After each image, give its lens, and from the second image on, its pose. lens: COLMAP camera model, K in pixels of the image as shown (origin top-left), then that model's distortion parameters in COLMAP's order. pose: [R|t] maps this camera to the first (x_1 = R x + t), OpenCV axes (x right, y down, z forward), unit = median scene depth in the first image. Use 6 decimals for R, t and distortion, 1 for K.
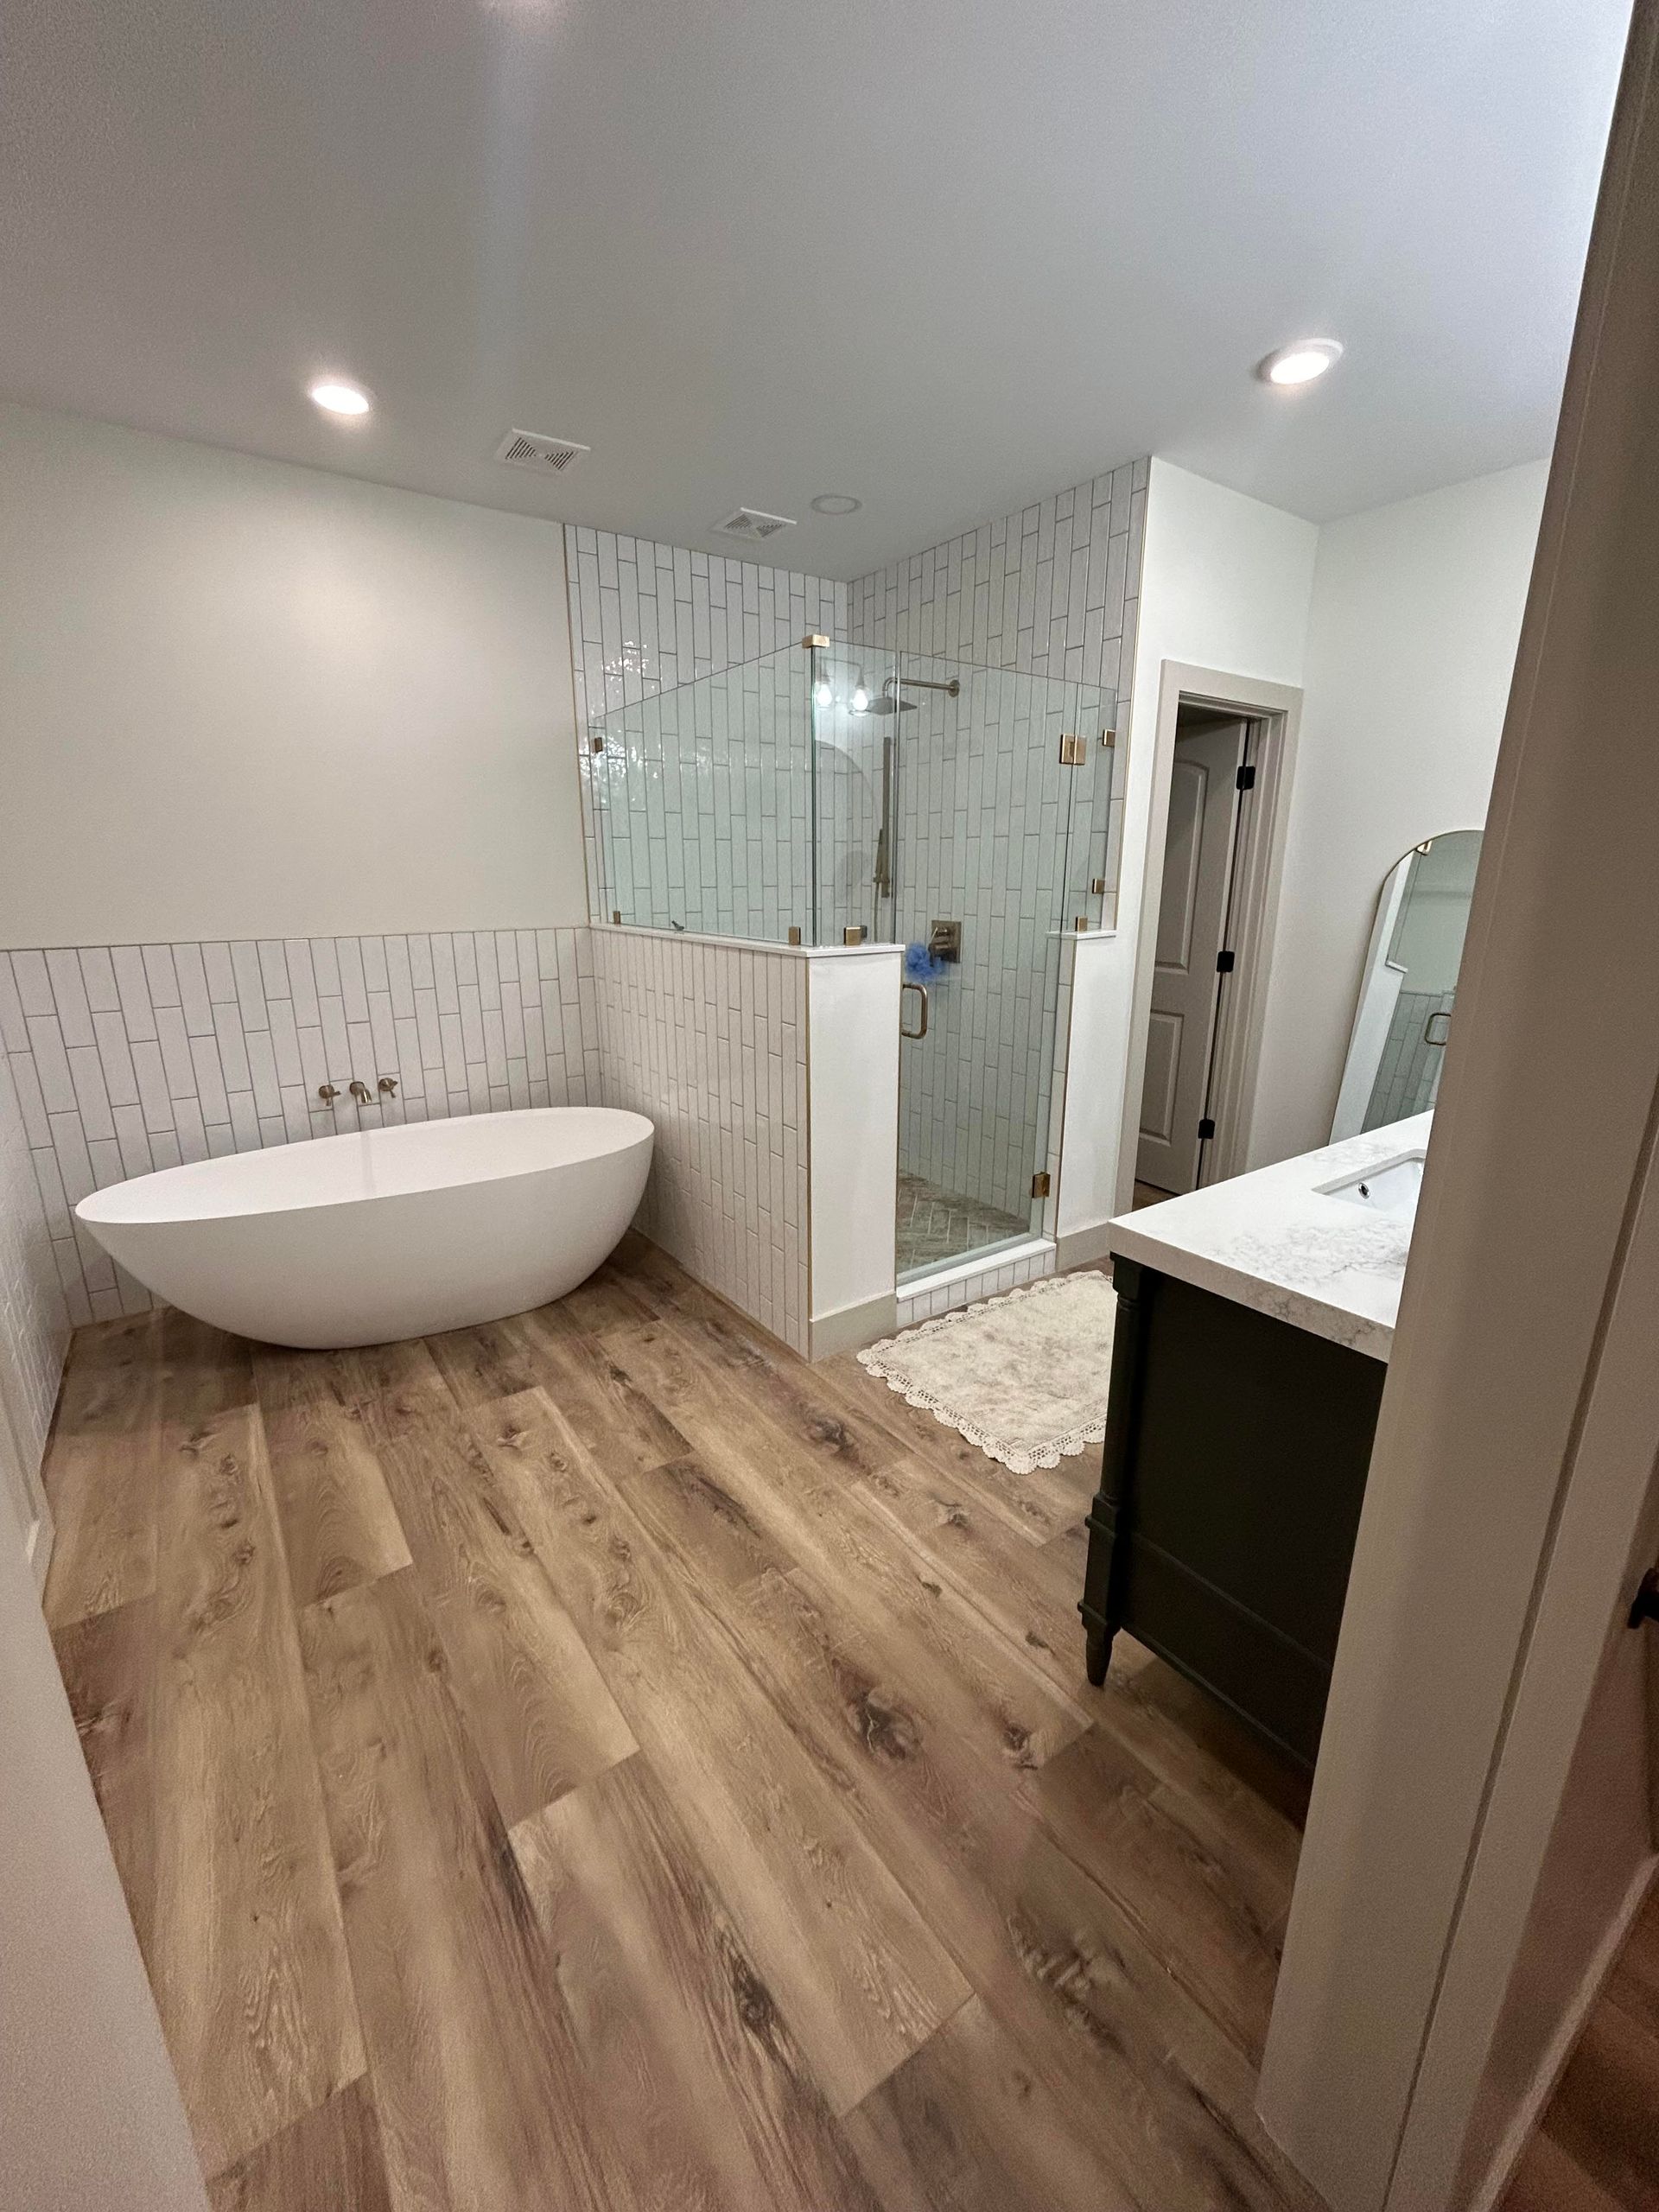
lens RADIAL K [[899.0, 0, 829.5], [0, 899.0, 1100.8], [0, 0, 1]] dist [0.000300, 0.000788]
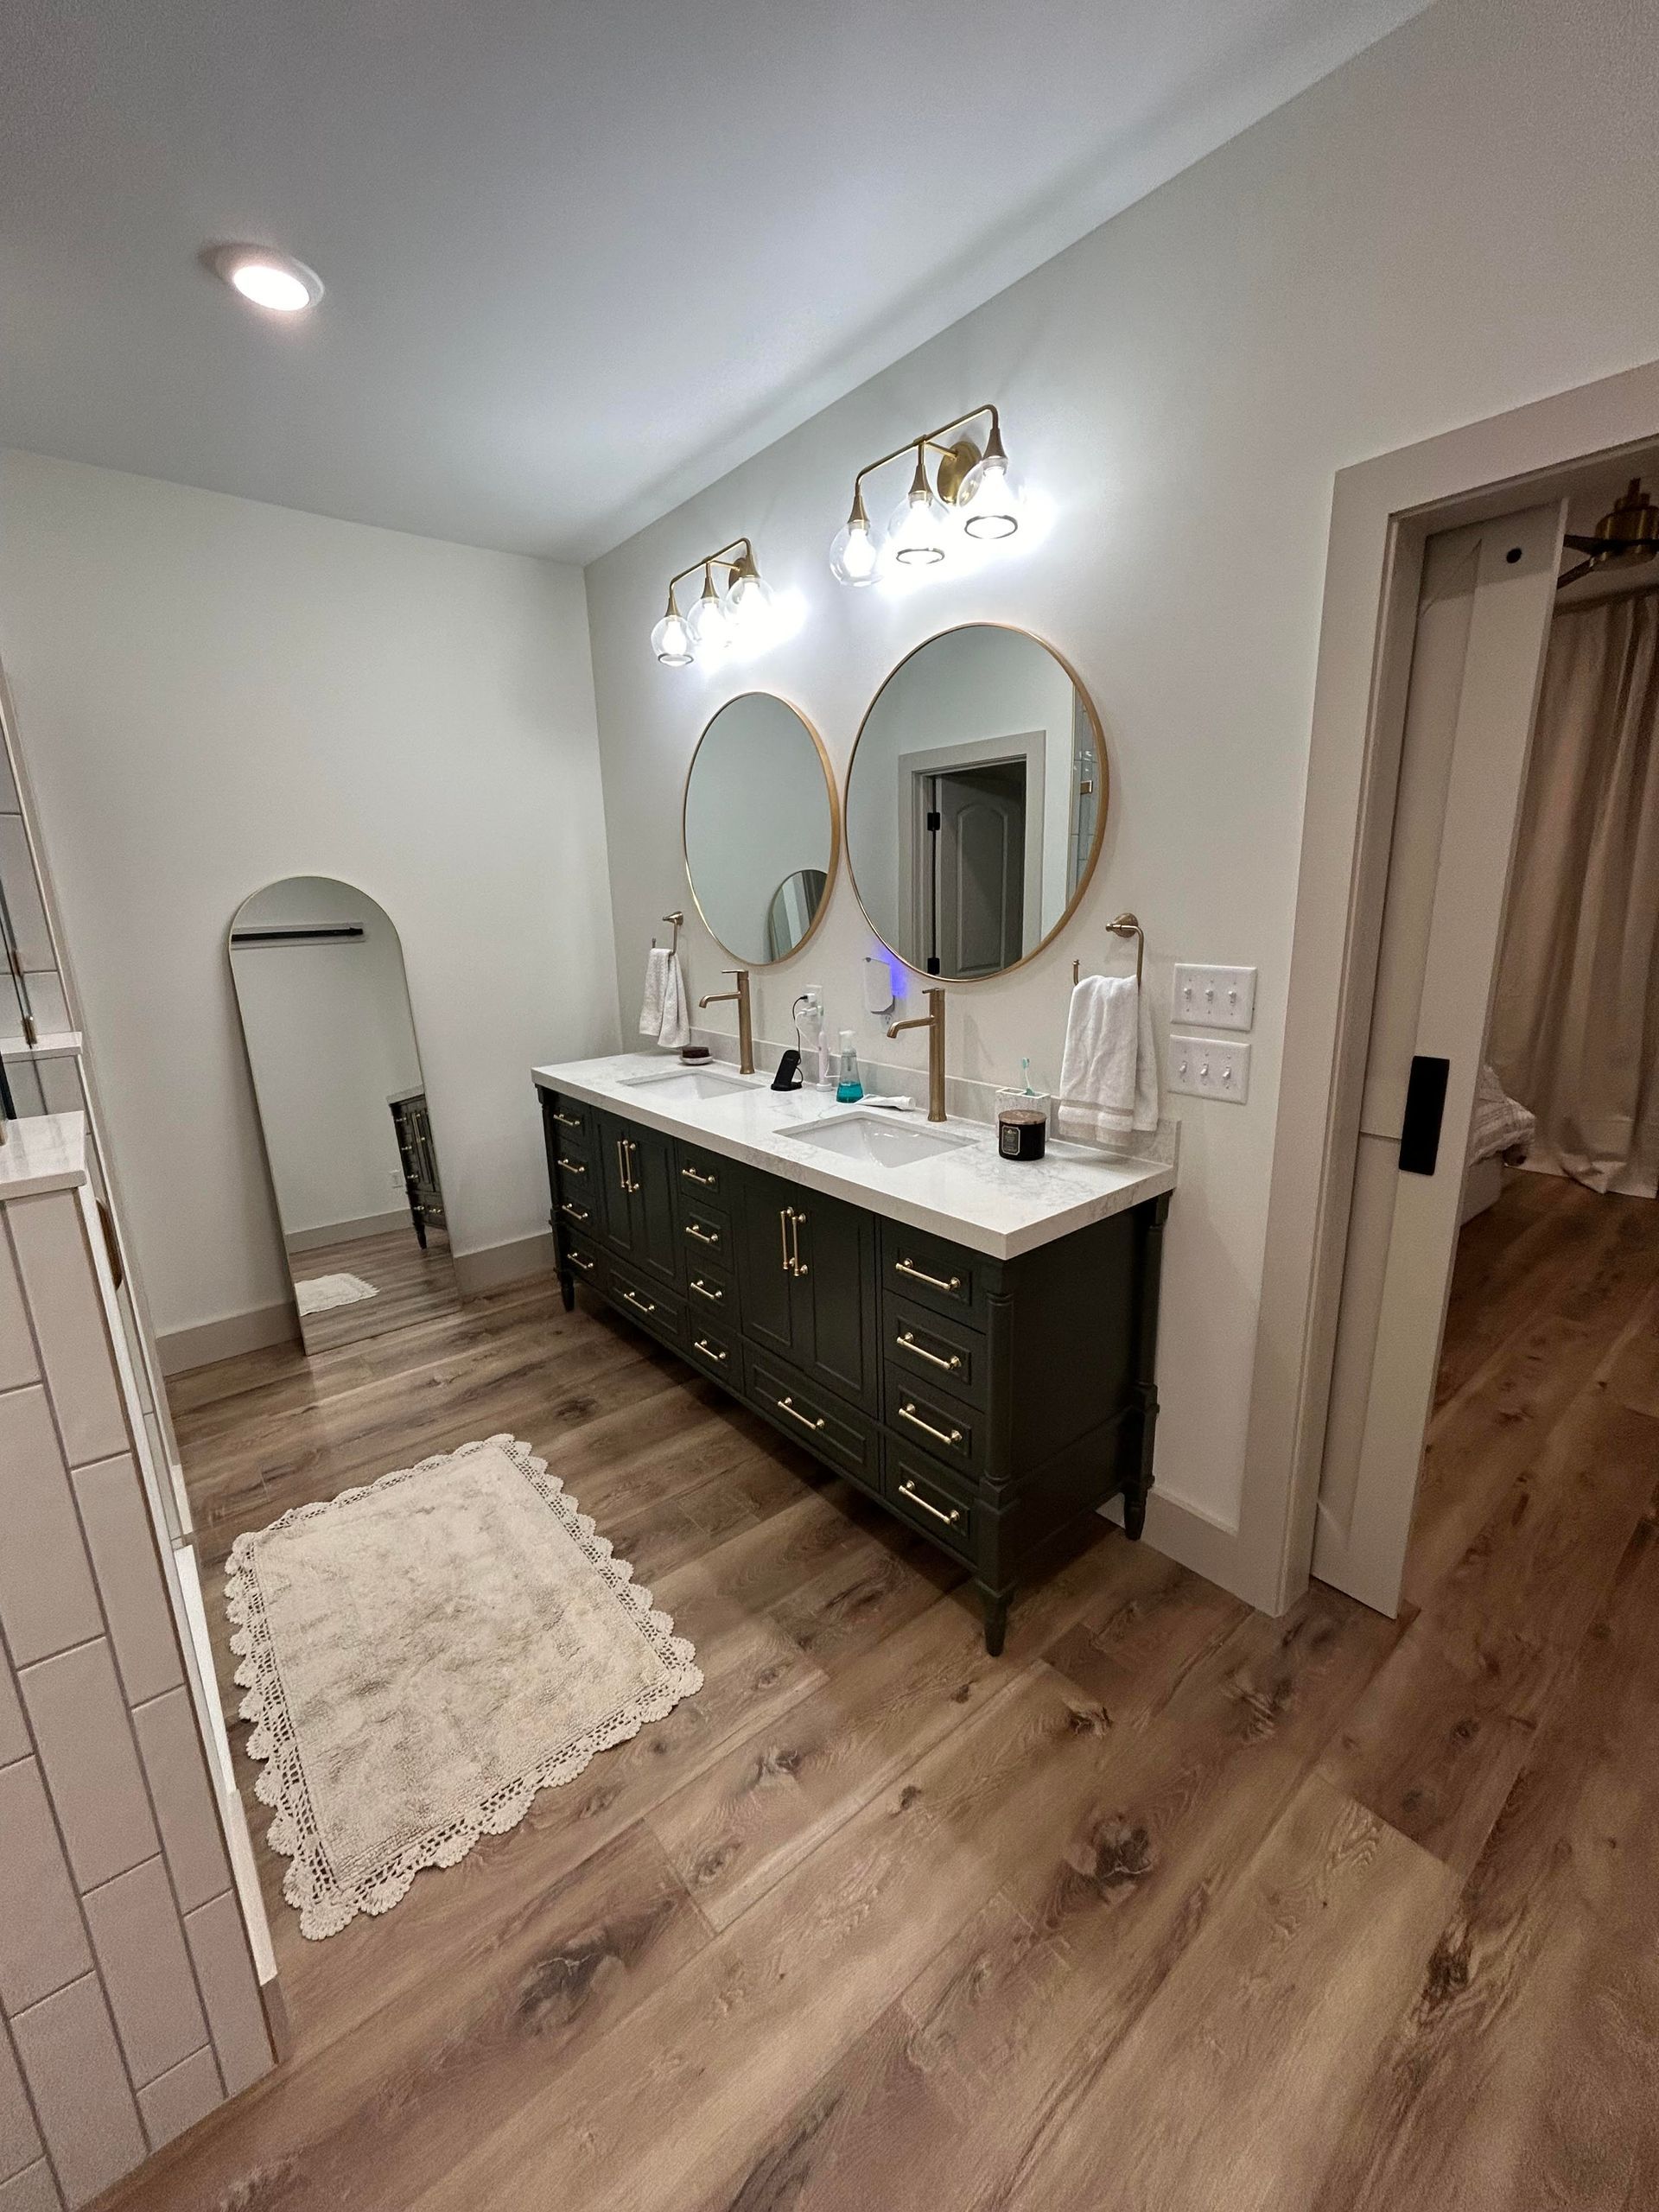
lens RADIAL K [[895.5, 0, 828.5], [0, 895.5, 1102.3], [0, 0, 1]] dist [-0.000113, 0.000277]
pose [[-0.073871, -0.227470, 0.970979, -0.313373], [0.276122, 0.930909, 0.239090, -0.151047], [-0.958280, 0.285771, -0.005957, 0.542520]]
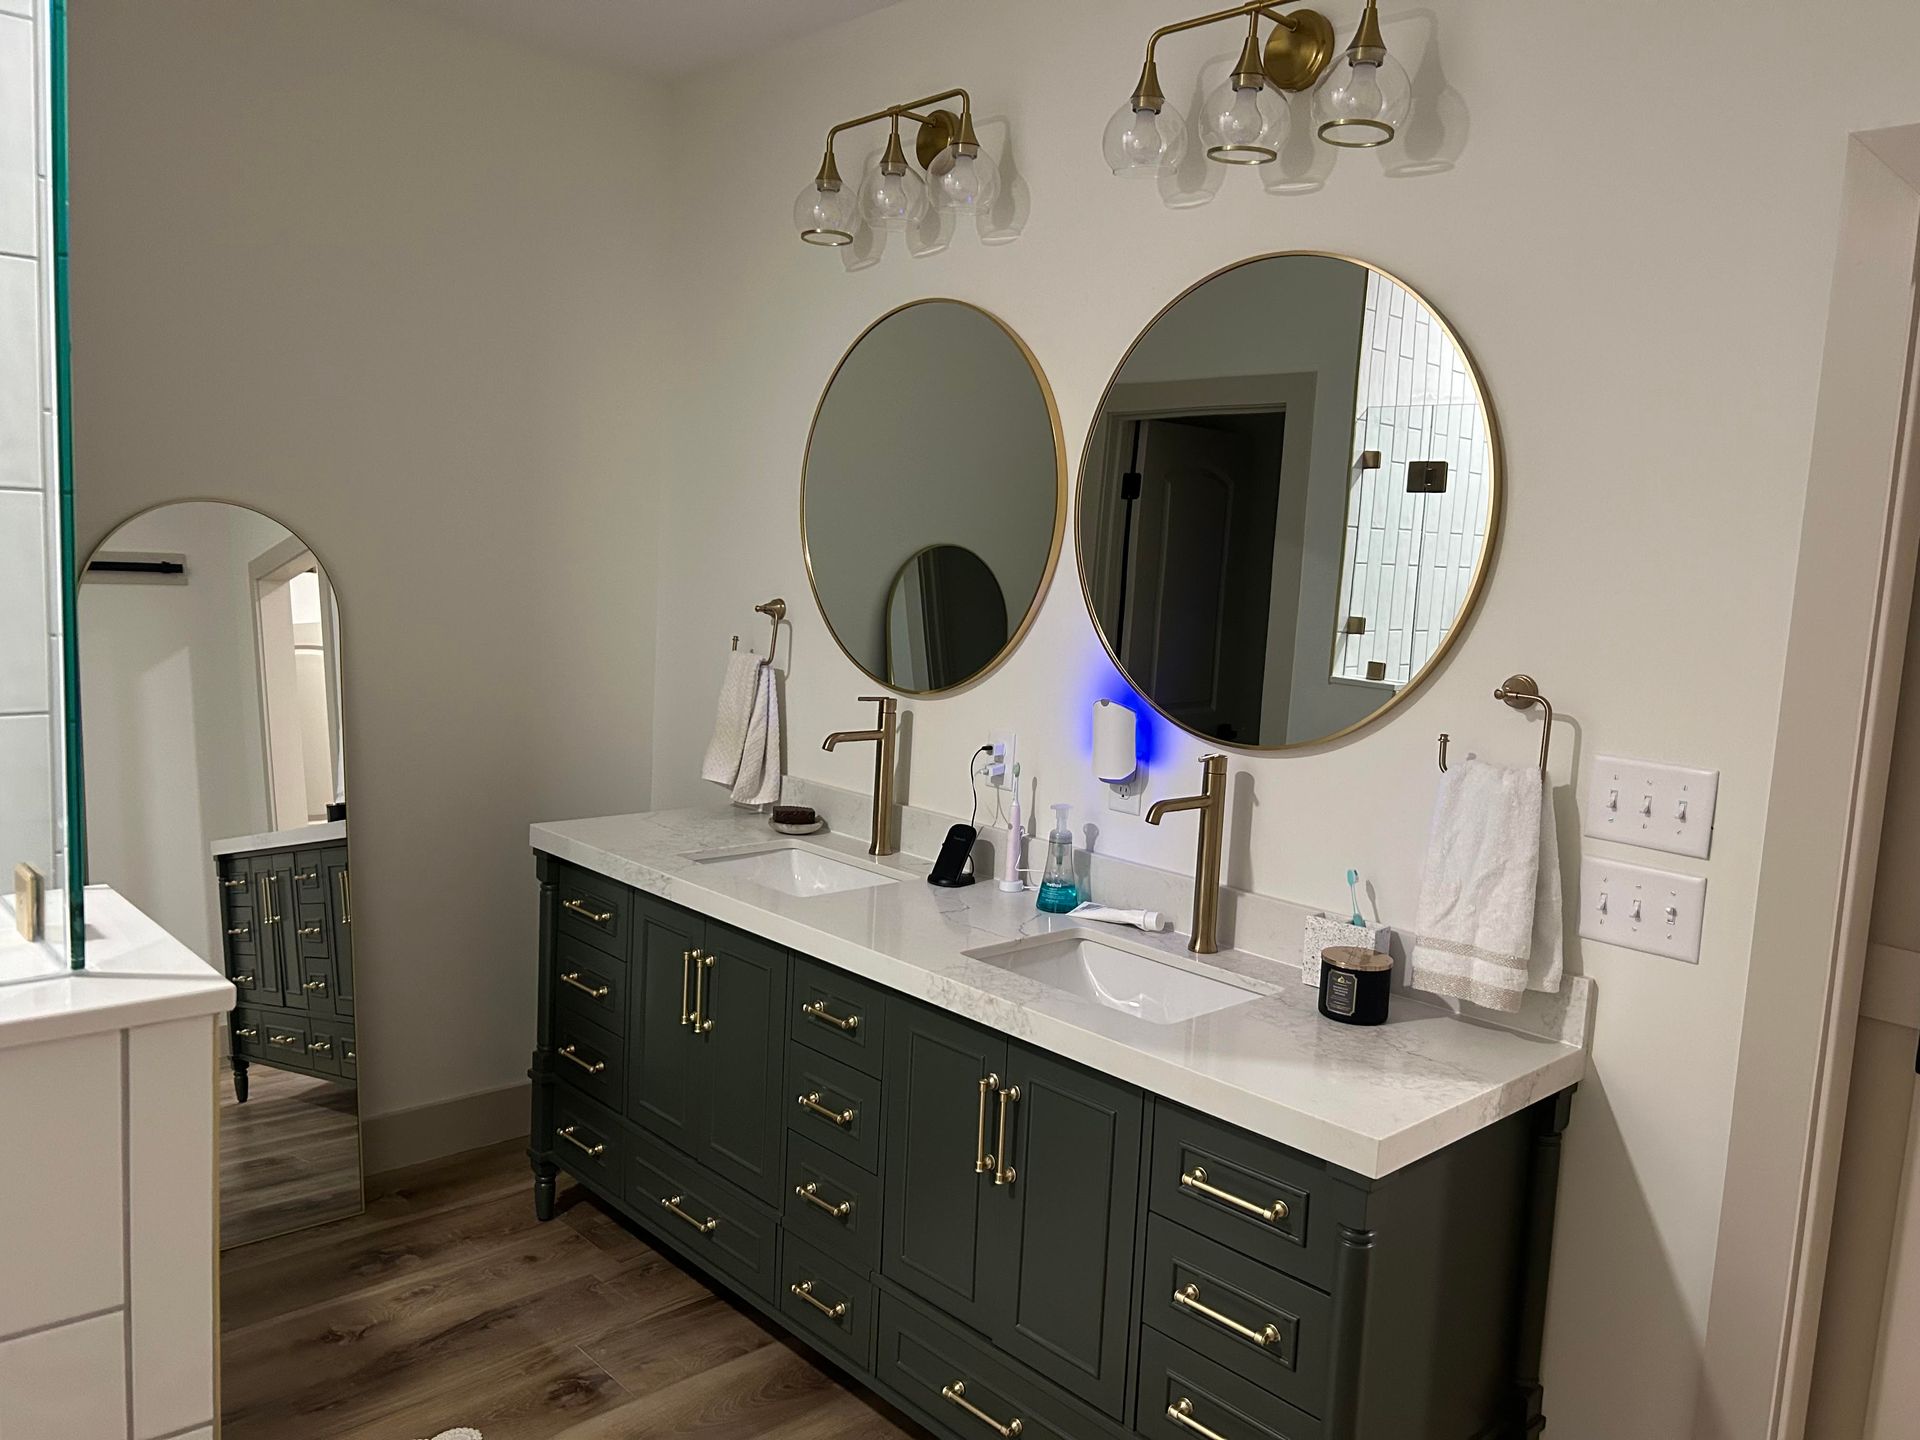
lens RADIAL K [[1443.7, 0, 965.8], [0, 1443.7, 724.2], [0, 0, 1]] dist [0.056014, -0.052861]
pose [[-0.144416, -0.124777, 0.981618, -0.352730], [0.192767, 0.969464, 0.151592, -0.203362], [-0.970559, 0.211116, -0.115954, 0.651504]]
